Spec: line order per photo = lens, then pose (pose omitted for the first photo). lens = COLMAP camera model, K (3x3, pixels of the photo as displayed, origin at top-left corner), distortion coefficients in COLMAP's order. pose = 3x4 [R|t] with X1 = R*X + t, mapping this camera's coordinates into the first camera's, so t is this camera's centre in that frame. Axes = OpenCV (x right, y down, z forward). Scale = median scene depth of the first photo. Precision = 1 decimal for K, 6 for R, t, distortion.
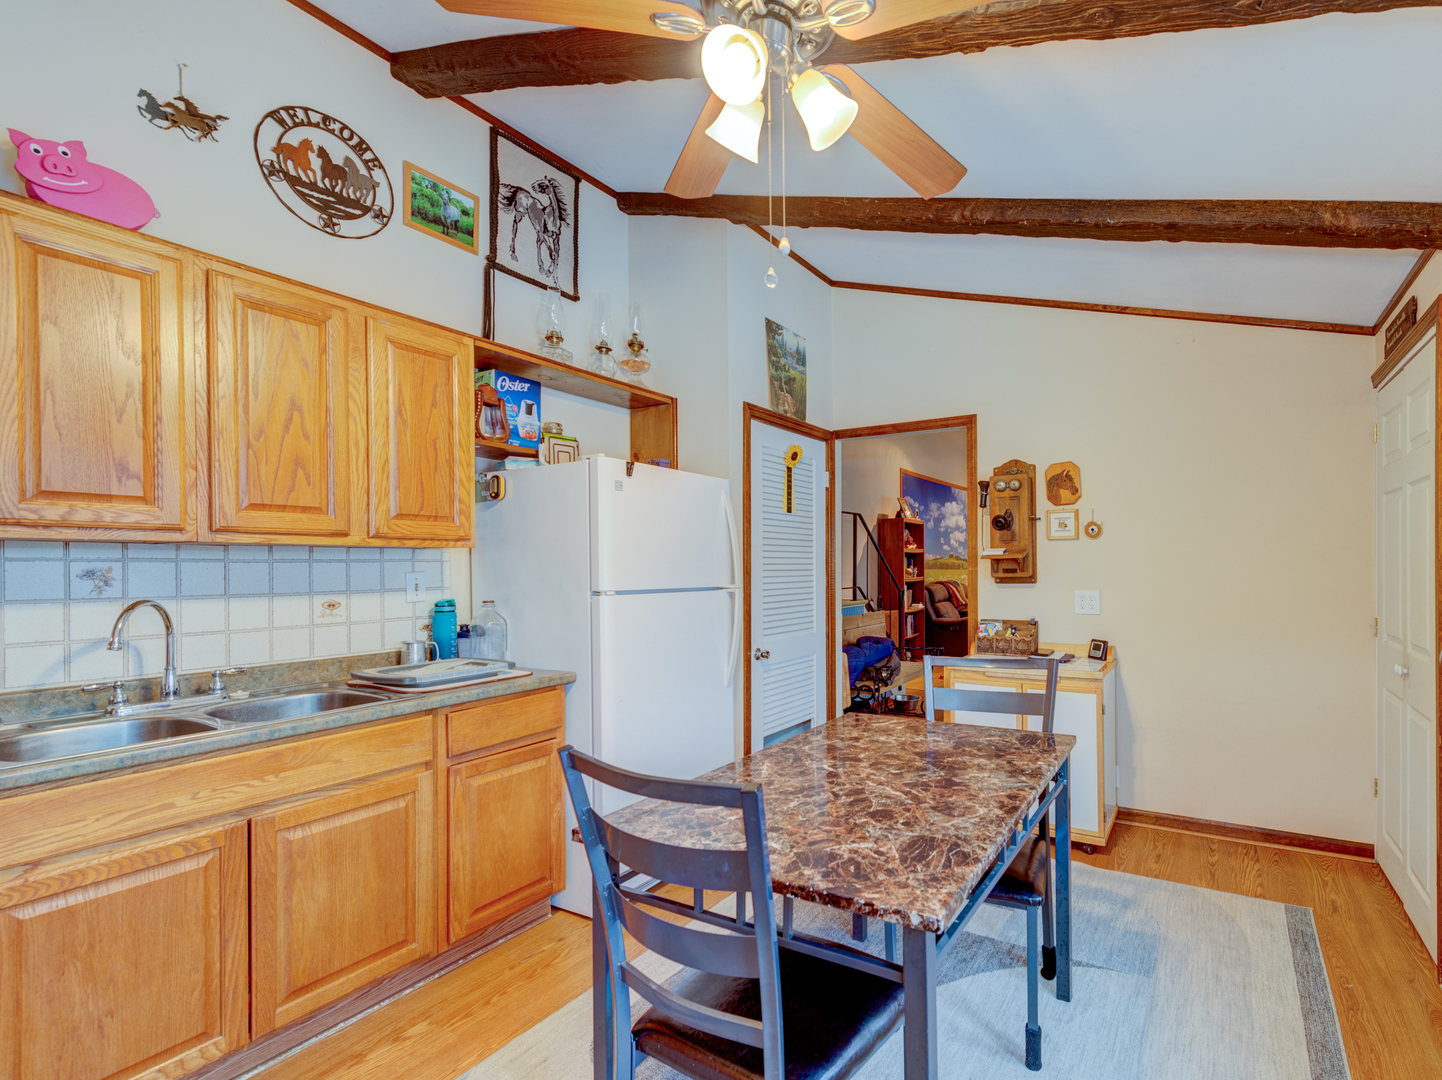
lens RADIAL K [[611.4, 0, 705.6], [0, 611.4, 566.6], [0, 0, 1]] dist [-0.002593, -0.000503]
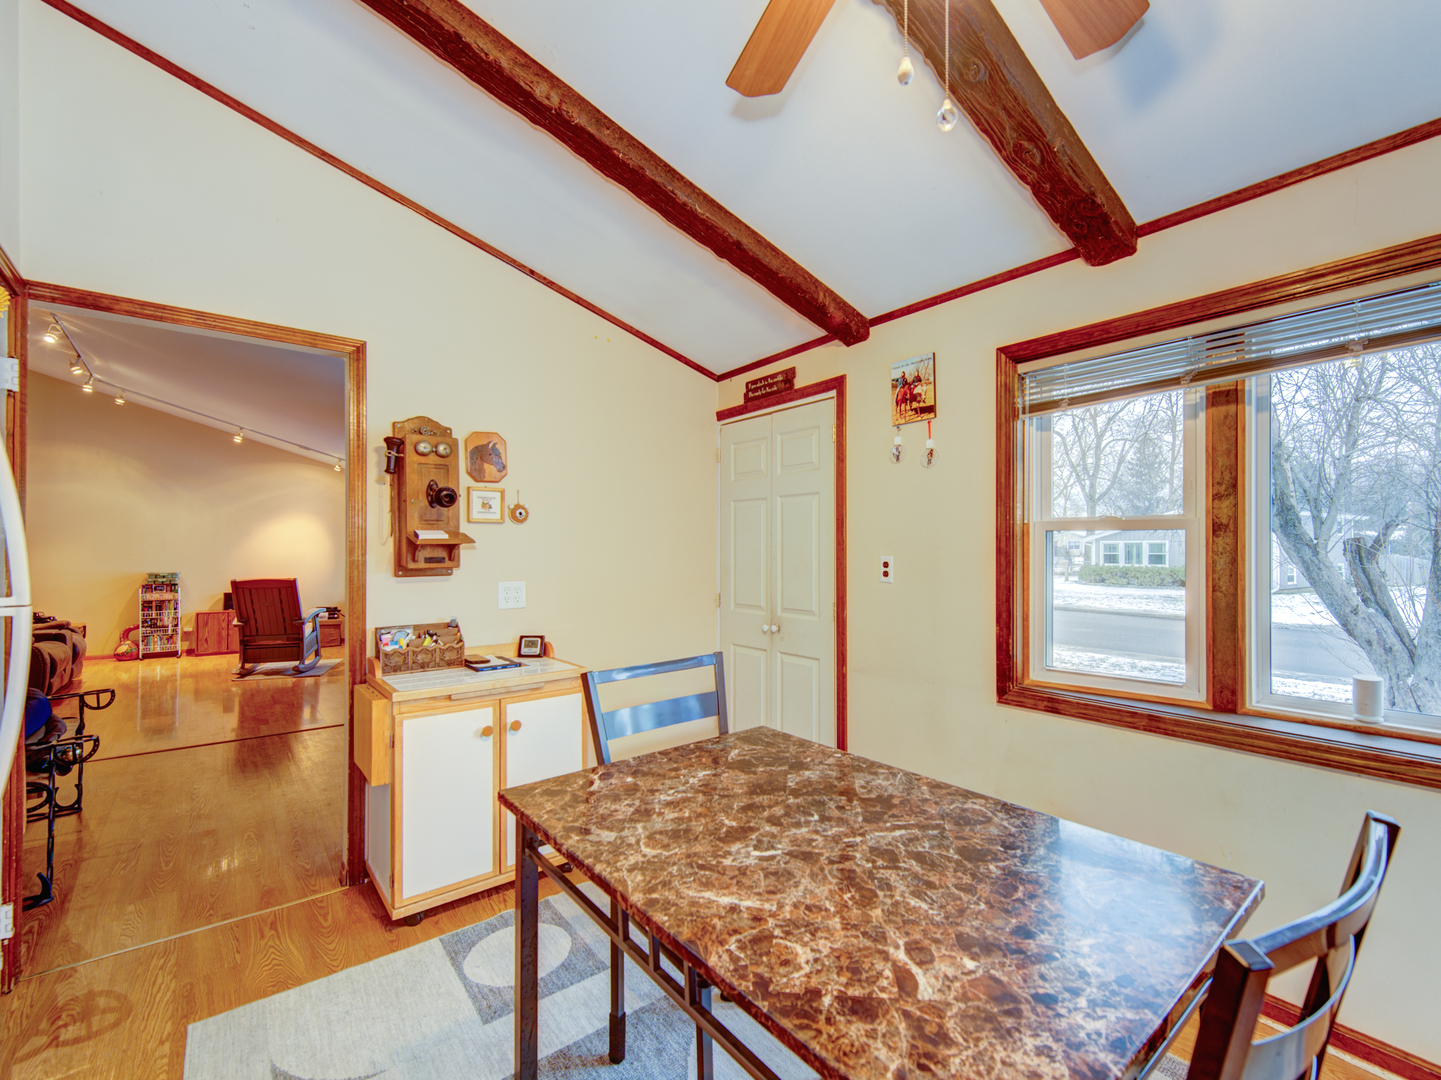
lens RADIAL K [[713.4, 0, 725.3], [0, 713.4, 544.7], [0, 0, 1]] dist [0.044556, -0.000194]
pose [[0.248628, 0.011372, 0.968532, -0.333912], [-0.000003, 0.999931, -0.011740, -0.002291], [-0.968599, 0.002916, 0.248611, 0.477863]]
